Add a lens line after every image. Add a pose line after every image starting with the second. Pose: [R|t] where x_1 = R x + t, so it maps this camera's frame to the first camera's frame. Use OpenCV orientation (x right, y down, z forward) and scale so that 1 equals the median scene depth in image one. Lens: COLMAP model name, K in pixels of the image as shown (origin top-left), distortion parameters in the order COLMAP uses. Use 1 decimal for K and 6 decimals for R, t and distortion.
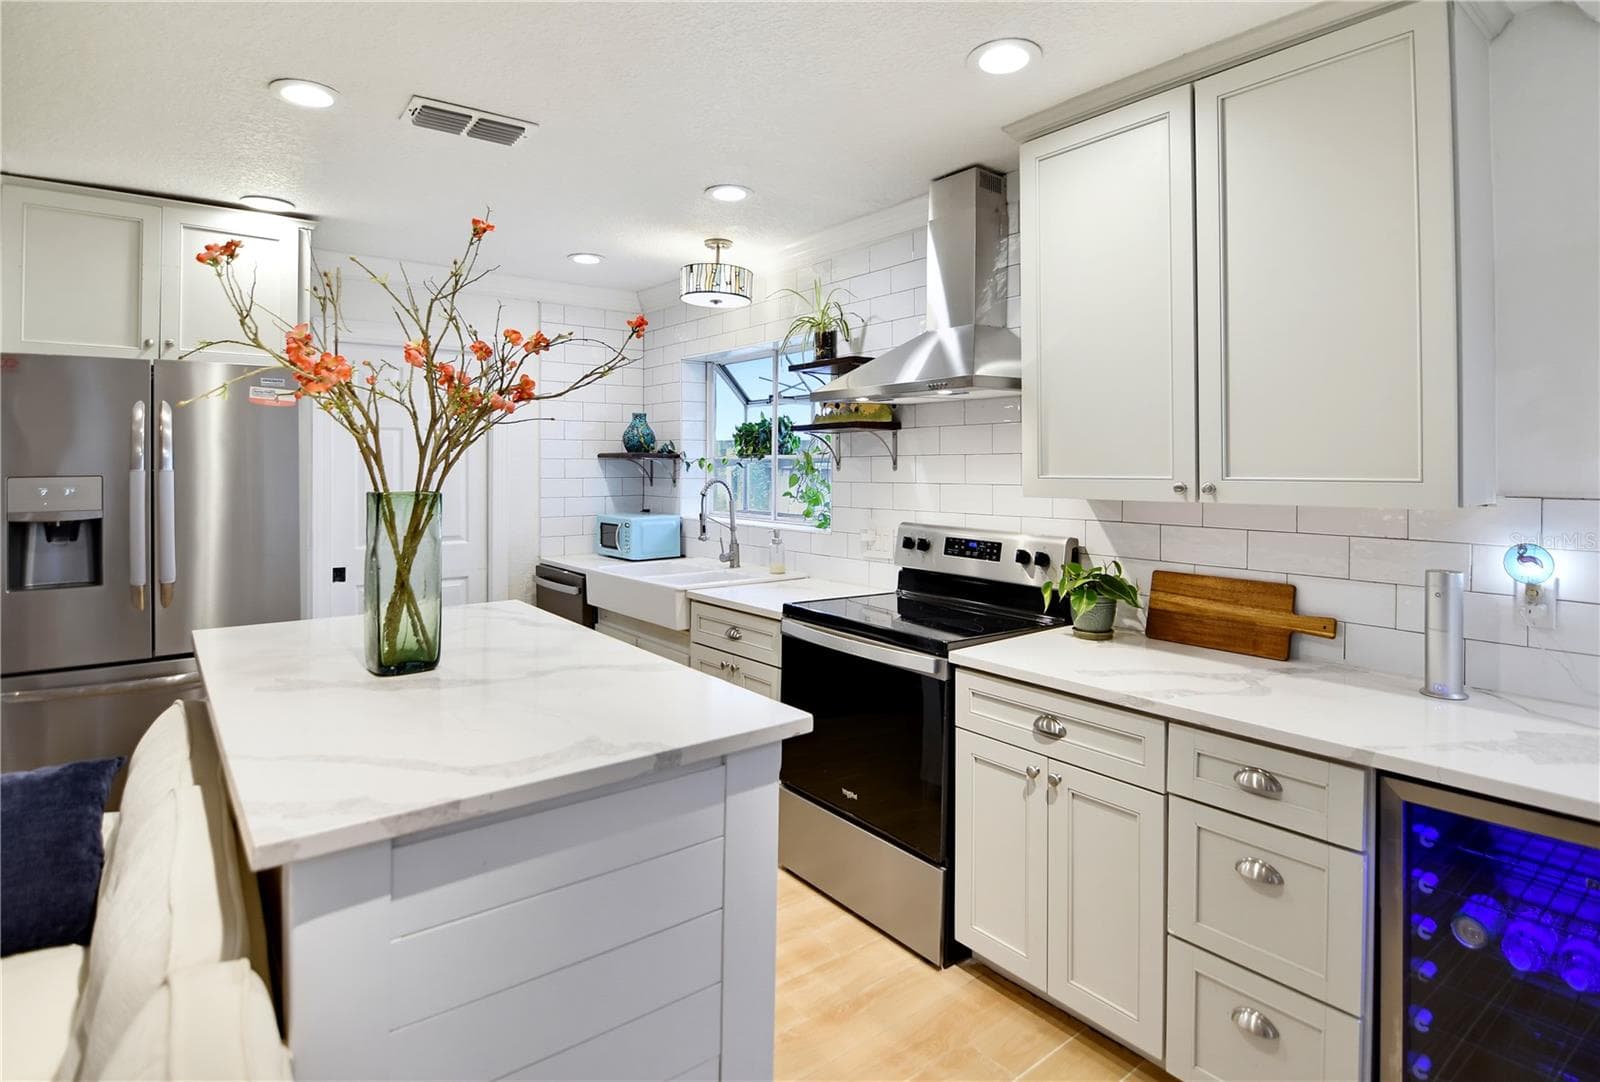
lens RADIAL K [[831.1, 0, 803.9], [0, 831.1, 459.1], [0, 0, 1]] dist [-0.004668, -0.011957]
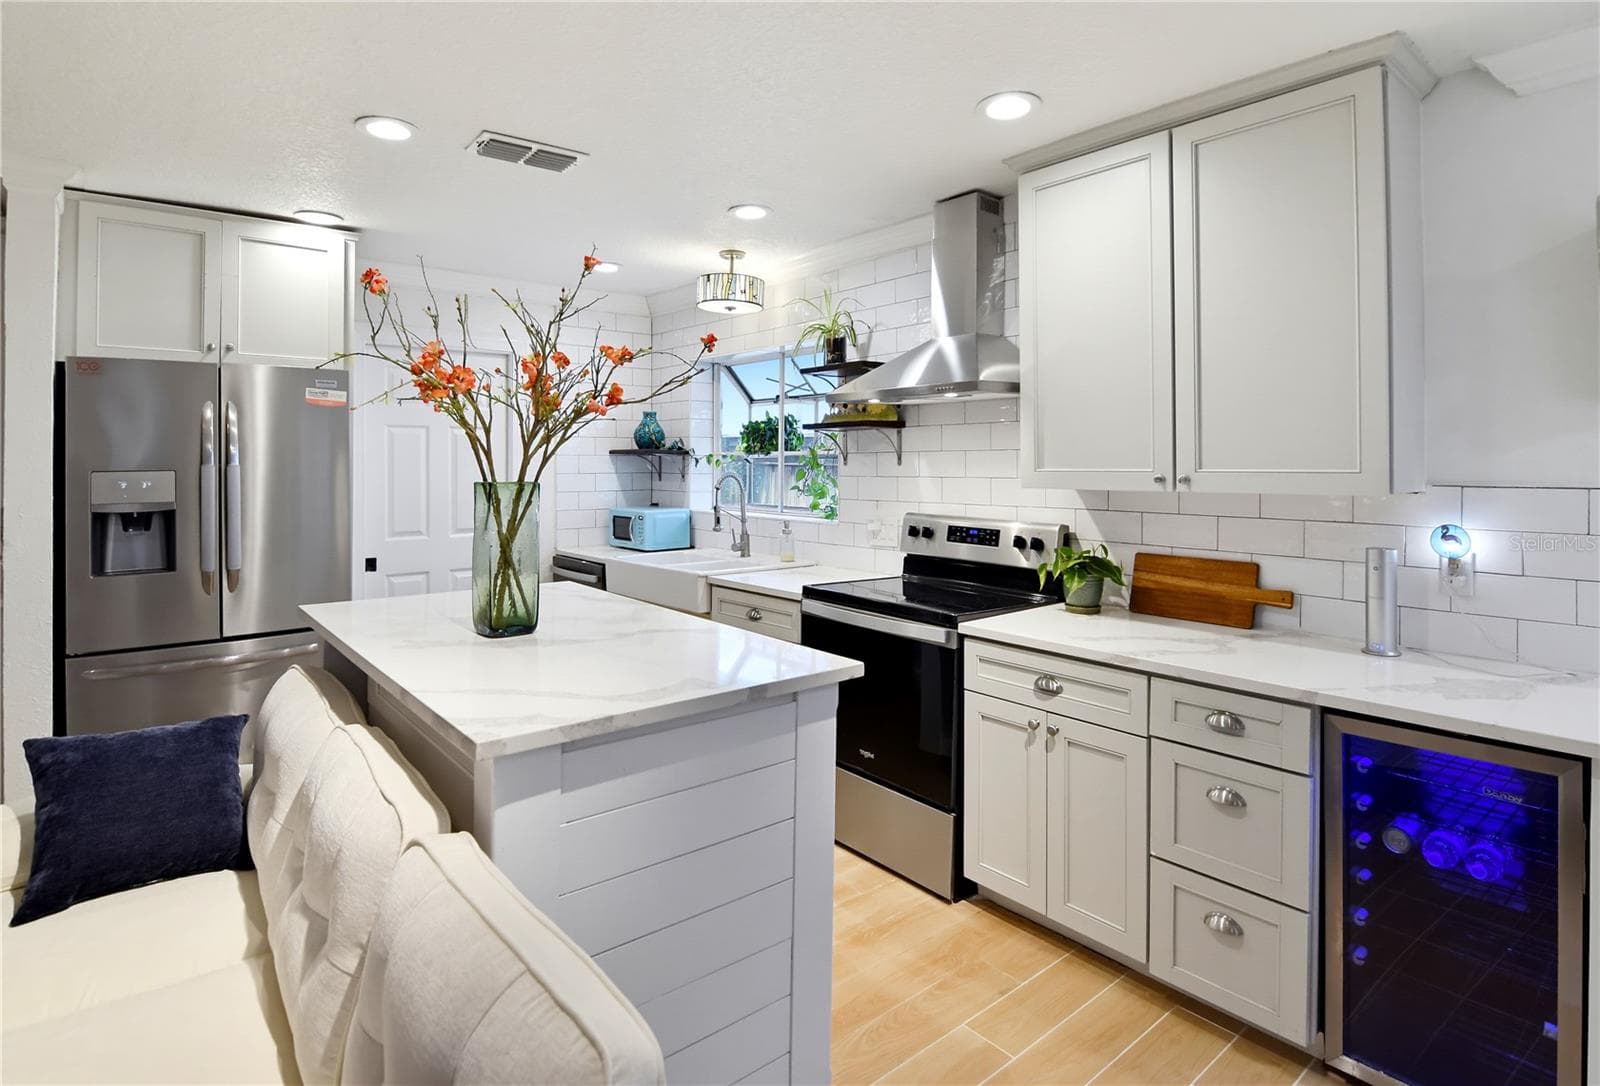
lens RADIAL K [[841.8, 0, 796.9], [0, 841.8, 456.2], [0, 0, 1]] dist [-0.001306, -0.016547]
pose [[0.999773, -0.000508, 0.021309, -0.067318], [0.000507, 1.000000, 0.000039, 0.002269], [-0.021309, -0.000028, 0.999773, -0.140761]]
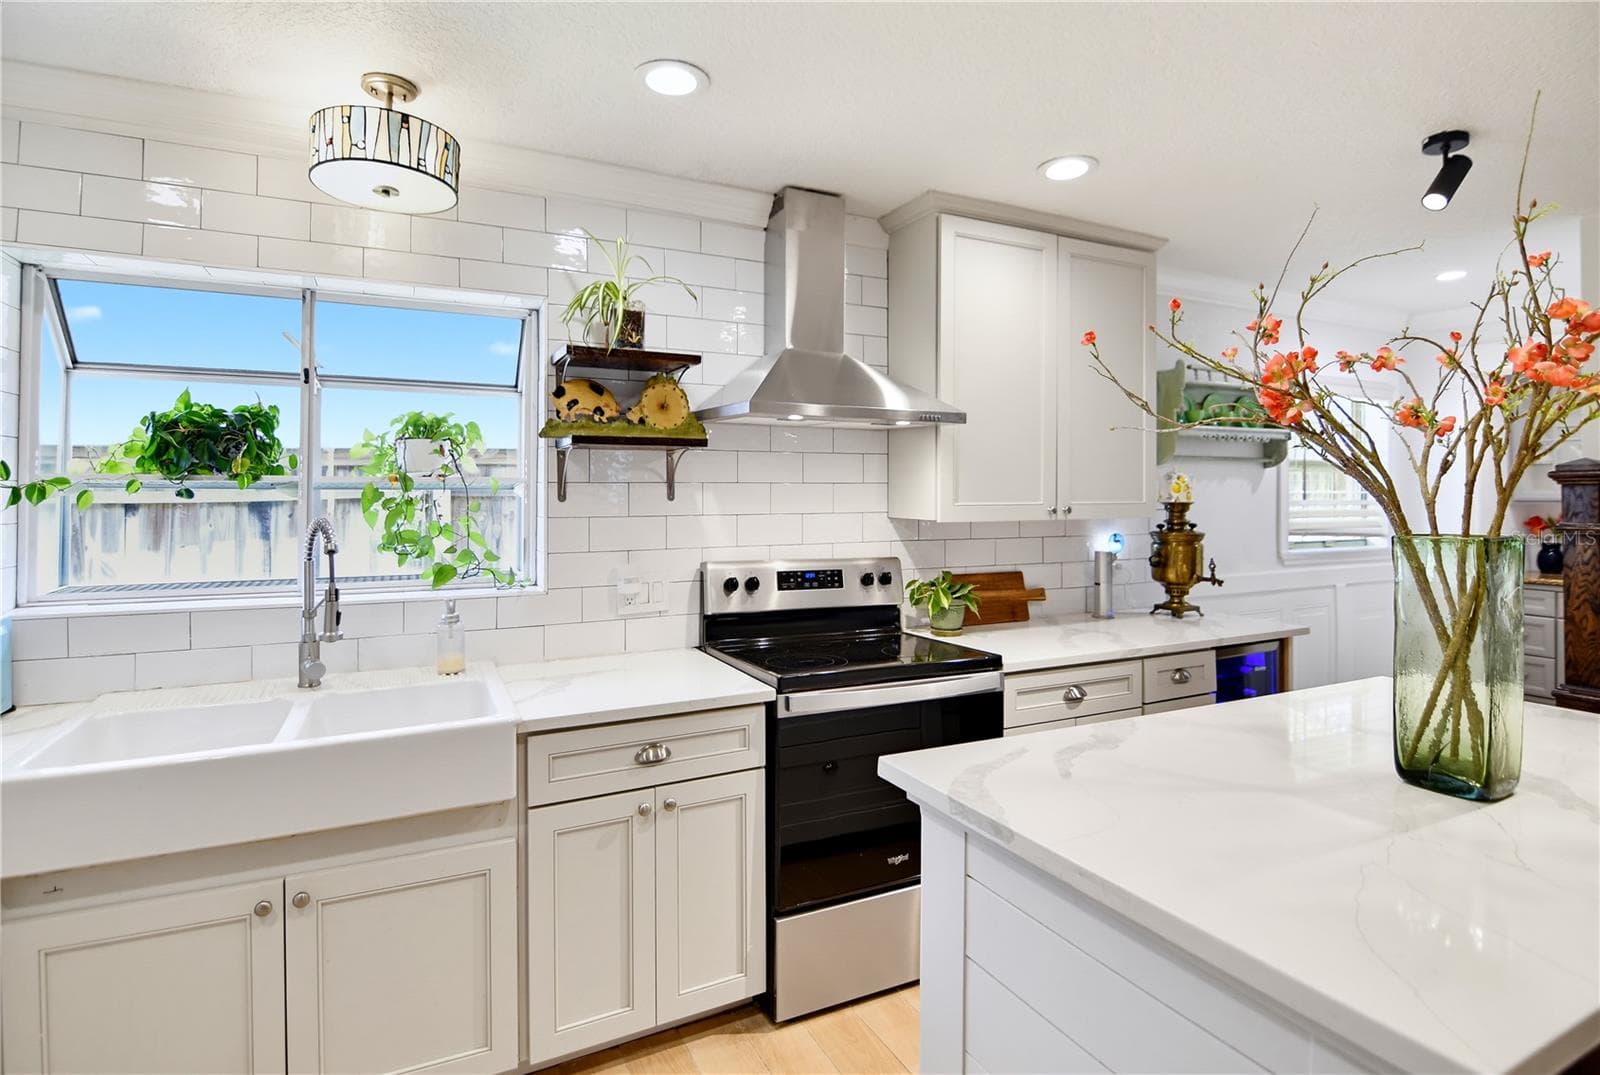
lens RADIAL K [[799.2, 0, 801.0], [0, 799.2, 490.5], [0, 0, 1]] dist [0.001059, -0.014258]
pose [[0.205265, 0.003175, 0.978701, -0.872255], [-0.008169, 0.999965, -0.001530, 0.005441], [-0.978672, -0.007681, 0.205284, 0.989972]]
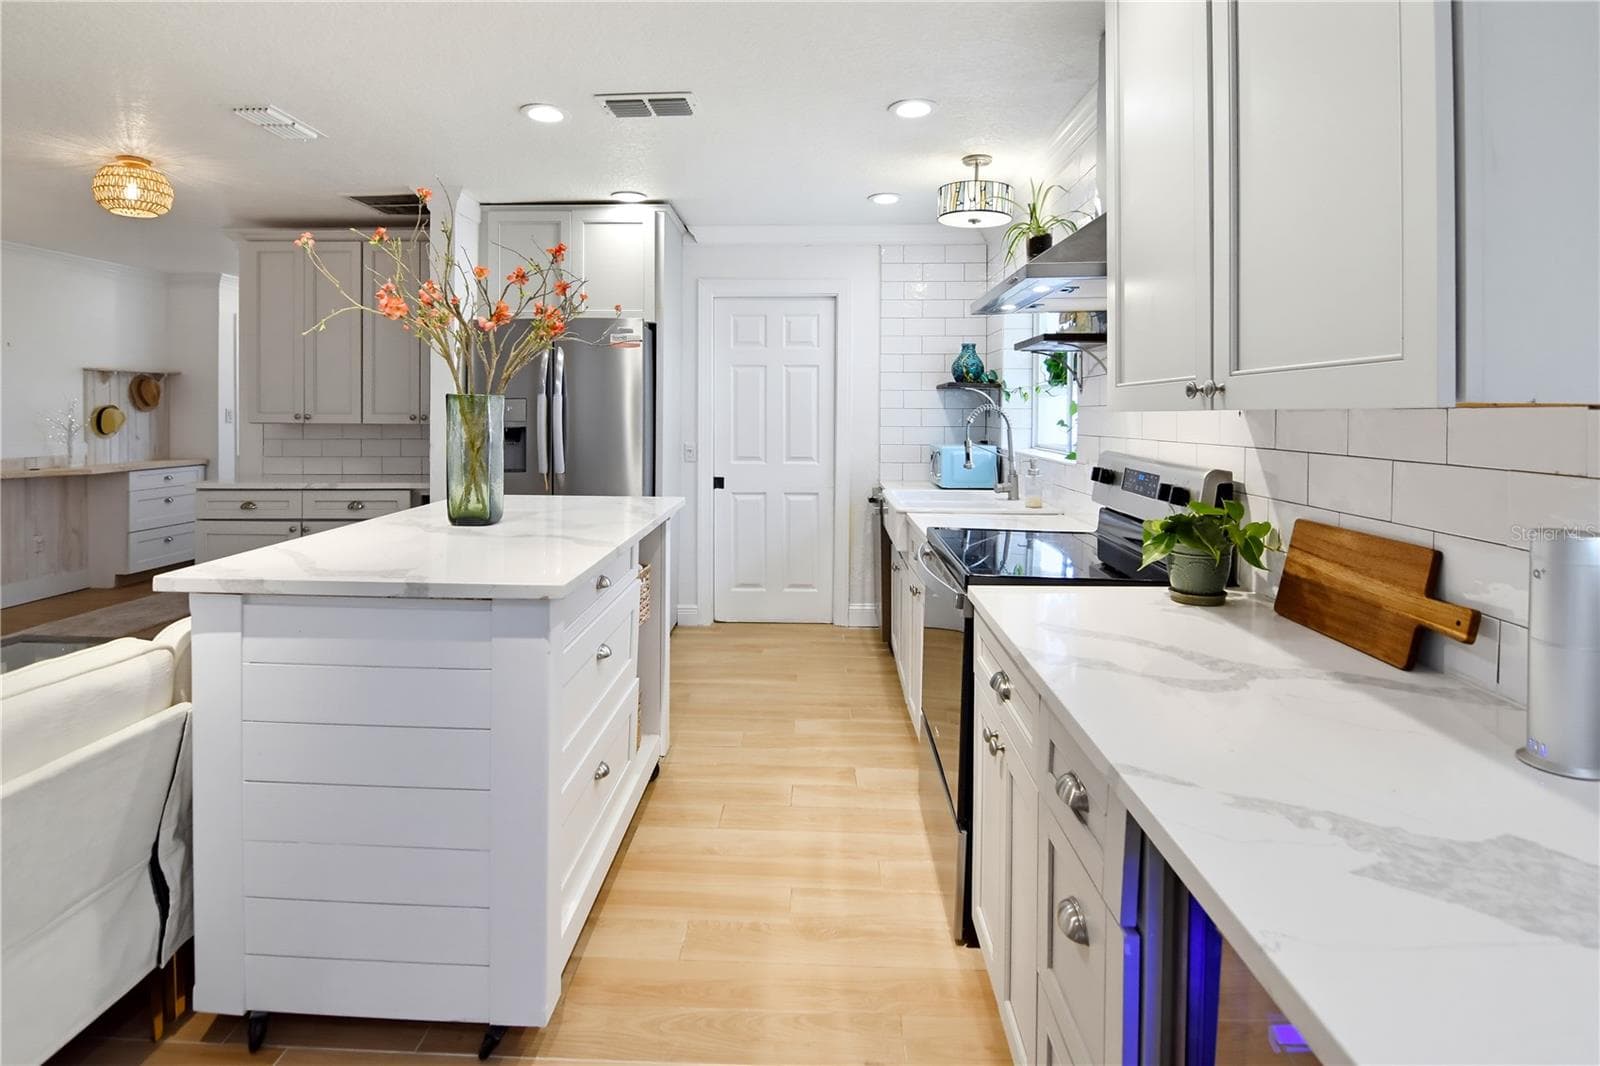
lens RADIAL K [[818.6, 0, 793.1], [0, 818.6, 418.4], [0, 0, 1]] dist [-0.001592, -0.010129]
pose [[0.760442, 0.008572, -0.649349, 0.556040], [-0.000030, 0.999913, 0.013165, 0.042863], [0.649405, -0.009992, 0.760377, 0.217096]]
